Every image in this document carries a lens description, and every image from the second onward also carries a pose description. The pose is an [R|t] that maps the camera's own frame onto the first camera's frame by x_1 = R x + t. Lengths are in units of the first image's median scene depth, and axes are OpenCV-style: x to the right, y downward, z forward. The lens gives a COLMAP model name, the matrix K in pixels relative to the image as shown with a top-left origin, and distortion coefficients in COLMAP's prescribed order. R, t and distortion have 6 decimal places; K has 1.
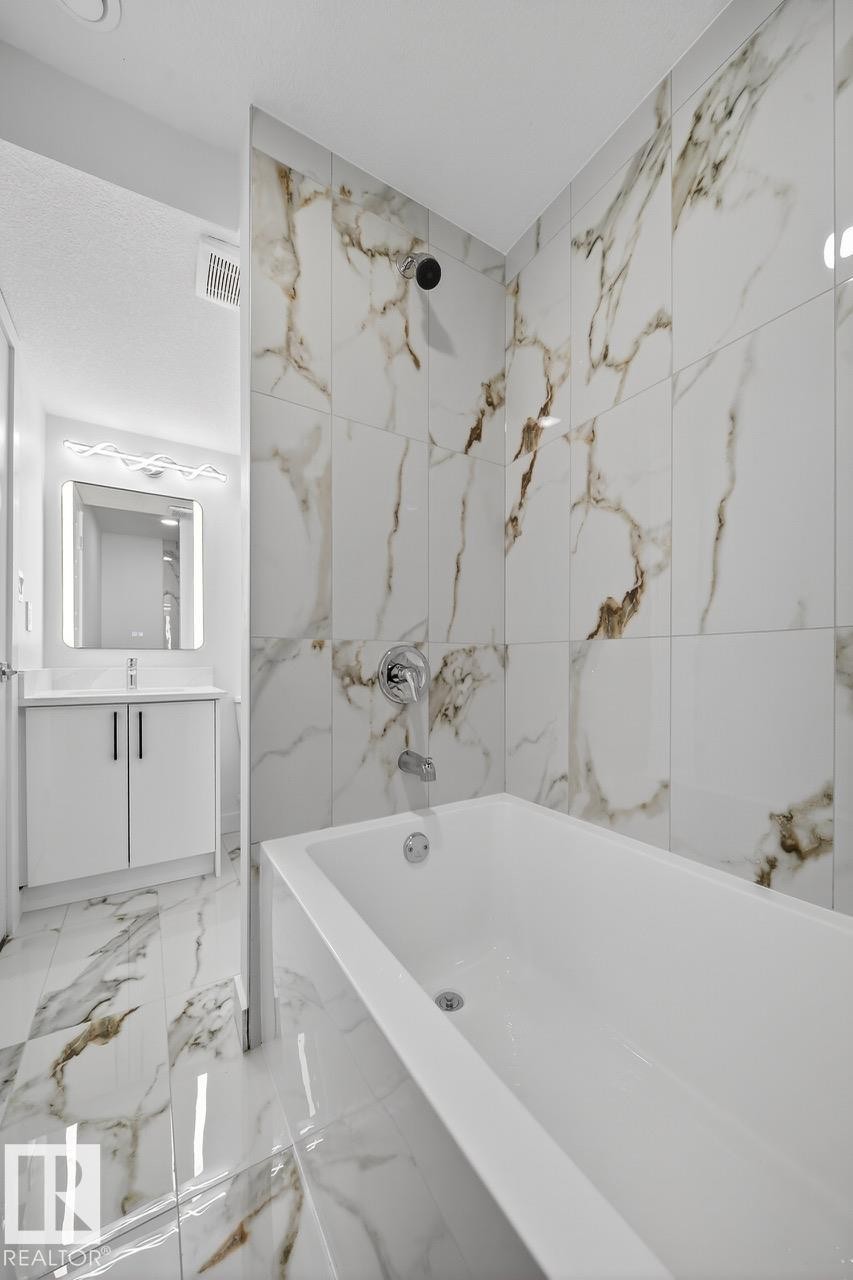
lens RADIAL K [[455.9, 0, 425.0], [0, 455.9, 661.1], [0, 0, 1]] dist [0.009837, 0.000103]
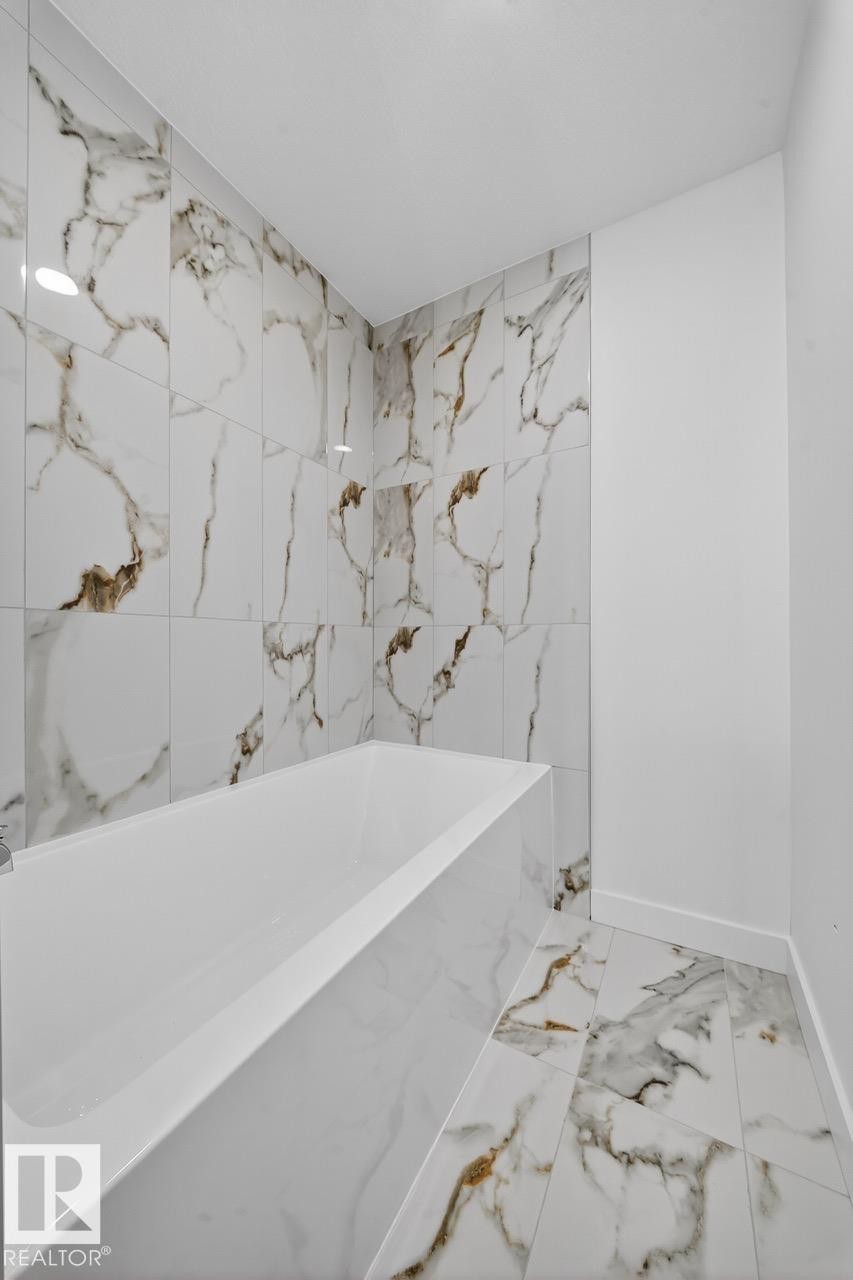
lens RADIAL K [[445.1, 0, 426.5], [0, 445.1, 640.0], [0, 0, 1]] dist [0.008223, -0.006751]
pose [[-0.470785, 0.002881, 0.882243, -0.694398], [-0.004382, 0.999975, -0.005603, 0.007922], [-0.882237, -0.006504, -0.470761, 0.883436]]
